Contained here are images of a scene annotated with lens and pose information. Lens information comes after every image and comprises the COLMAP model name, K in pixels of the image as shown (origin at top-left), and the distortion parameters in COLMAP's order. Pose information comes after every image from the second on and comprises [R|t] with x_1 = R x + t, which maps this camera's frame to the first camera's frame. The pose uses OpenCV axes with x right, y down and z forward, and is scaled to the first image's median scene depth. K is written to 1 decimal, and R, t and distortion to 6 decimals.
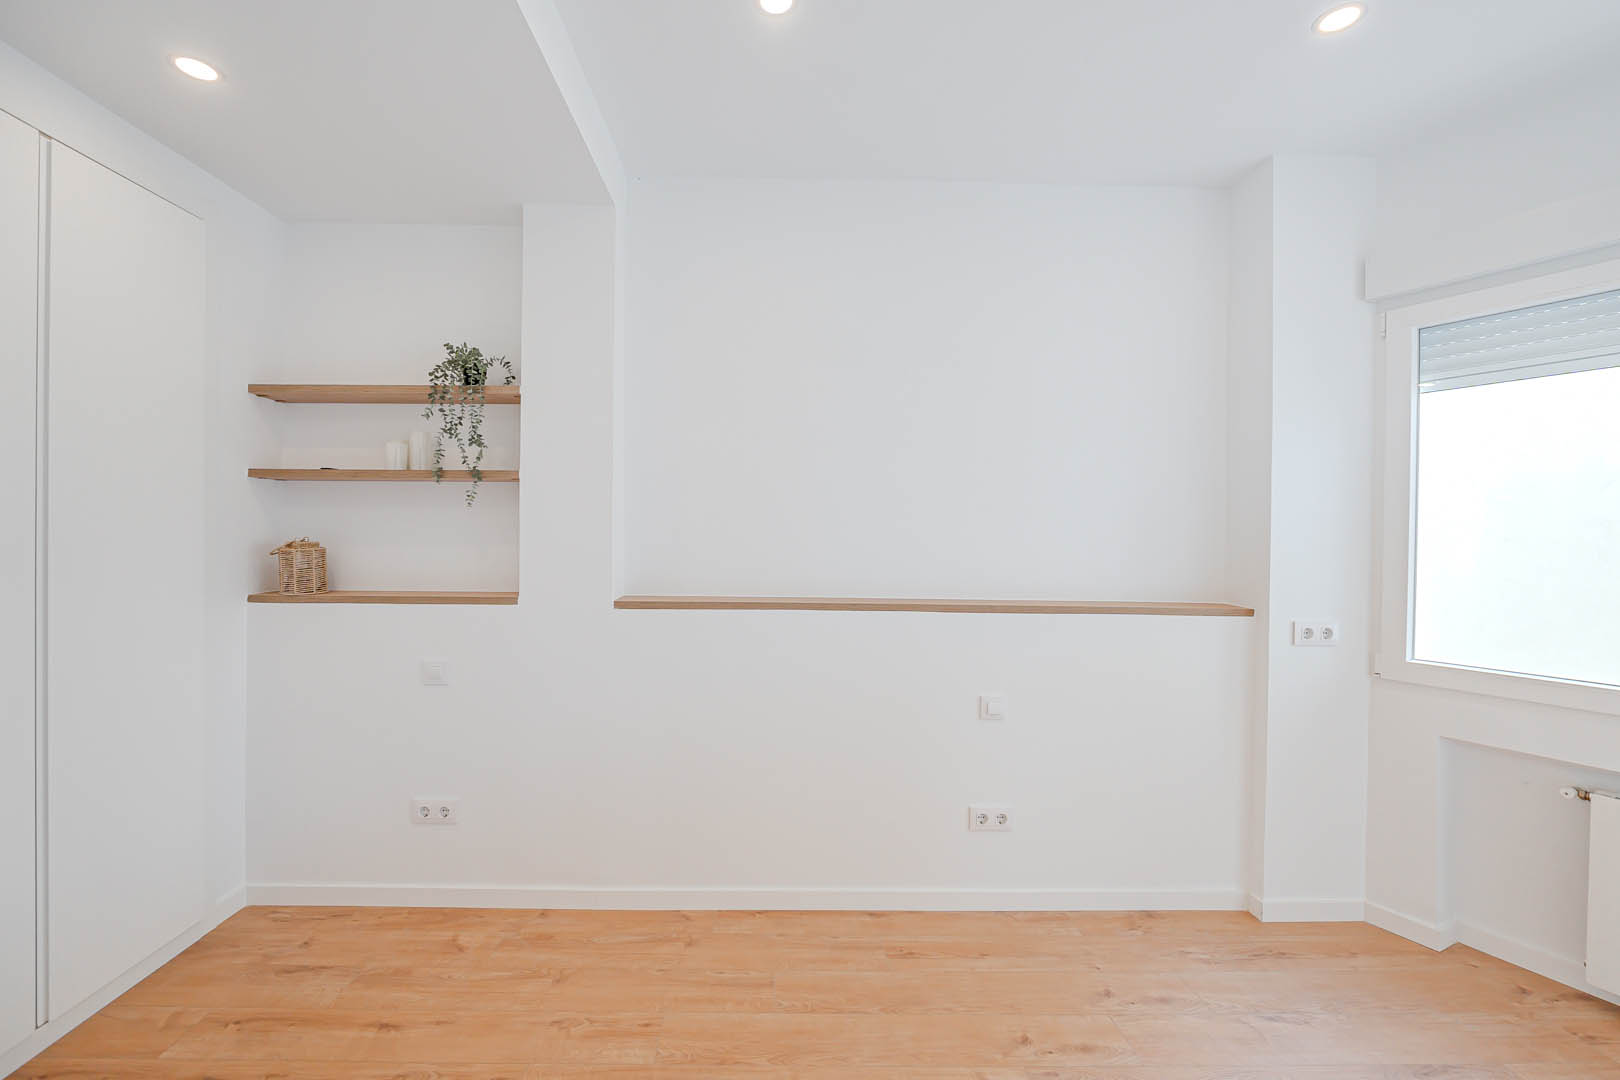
lens RADIAL K [[672.3, 0, 777.5], [0, 672.3, 538.2], [0, 0, 1]] dist [-0.012599, 0.000147]
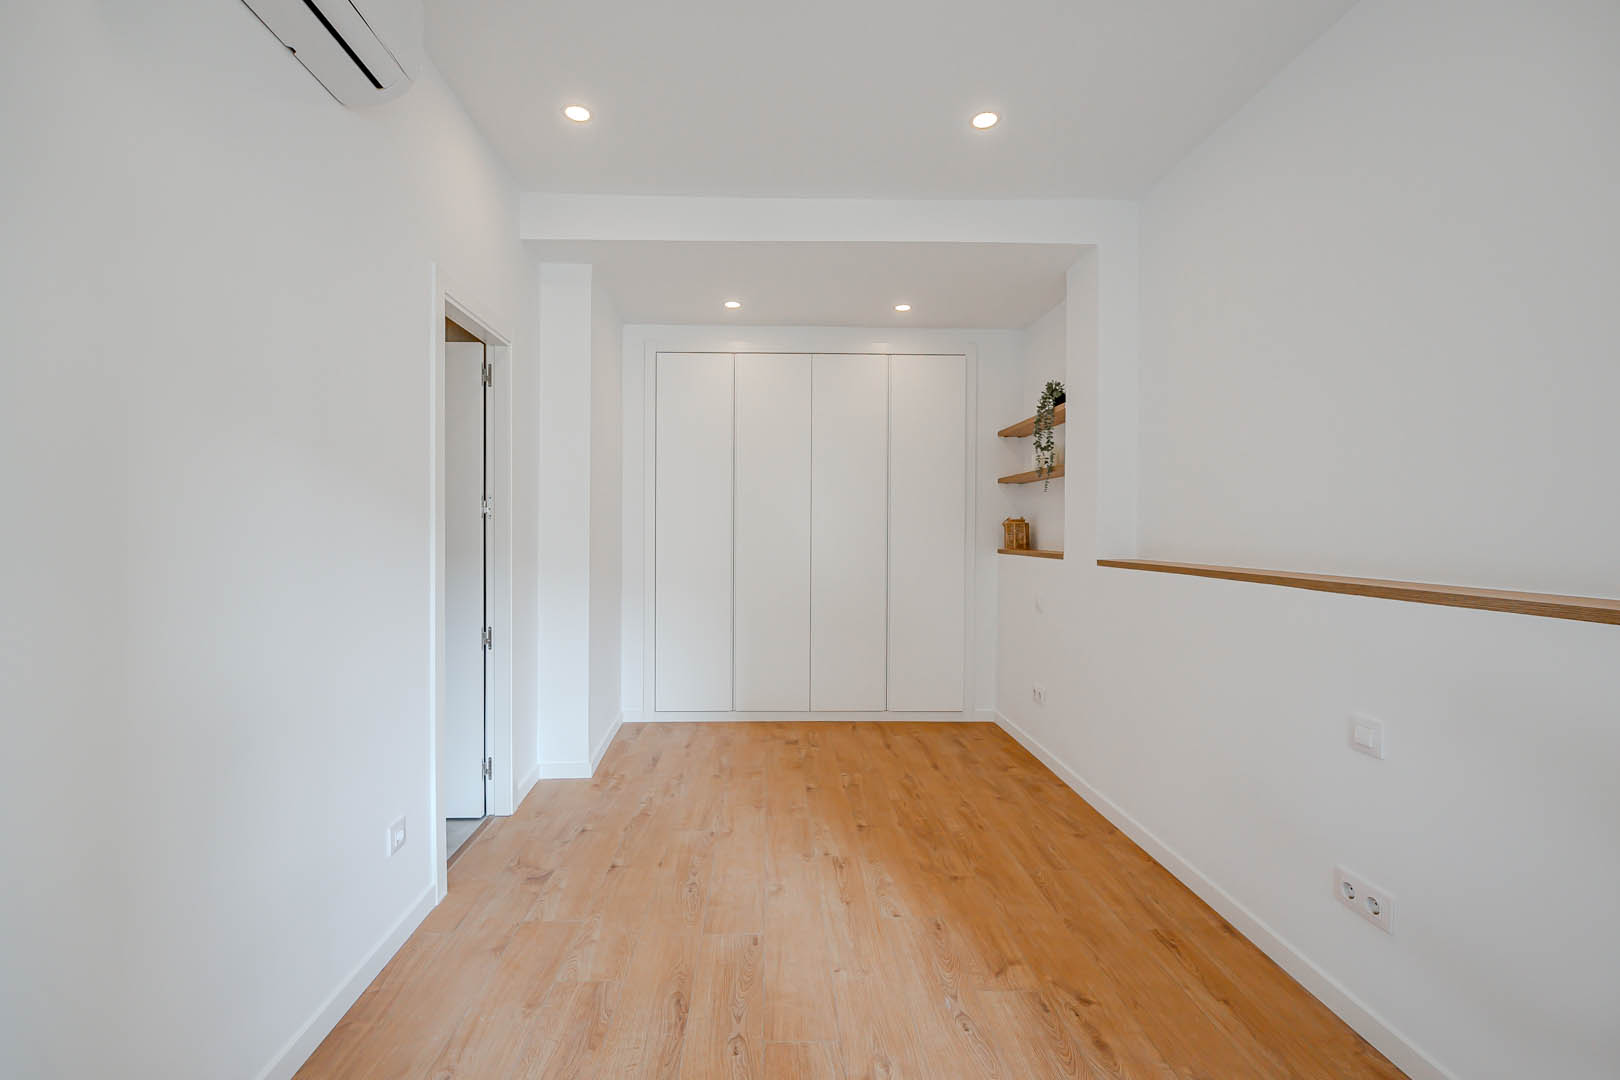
lens RADIAL K [[672.3, 0, 777.5], [0, 672.3, 538.2], [0, 0, 1]] dist [-0.012599, 0.000147]
pose [[0.000959, 0.002855, -0.999995, 1.053860], [-0.012634, 0.999916, 0.002843, 0.060241], [0.999920, 0.012631, 0.000995, 0.421650]]
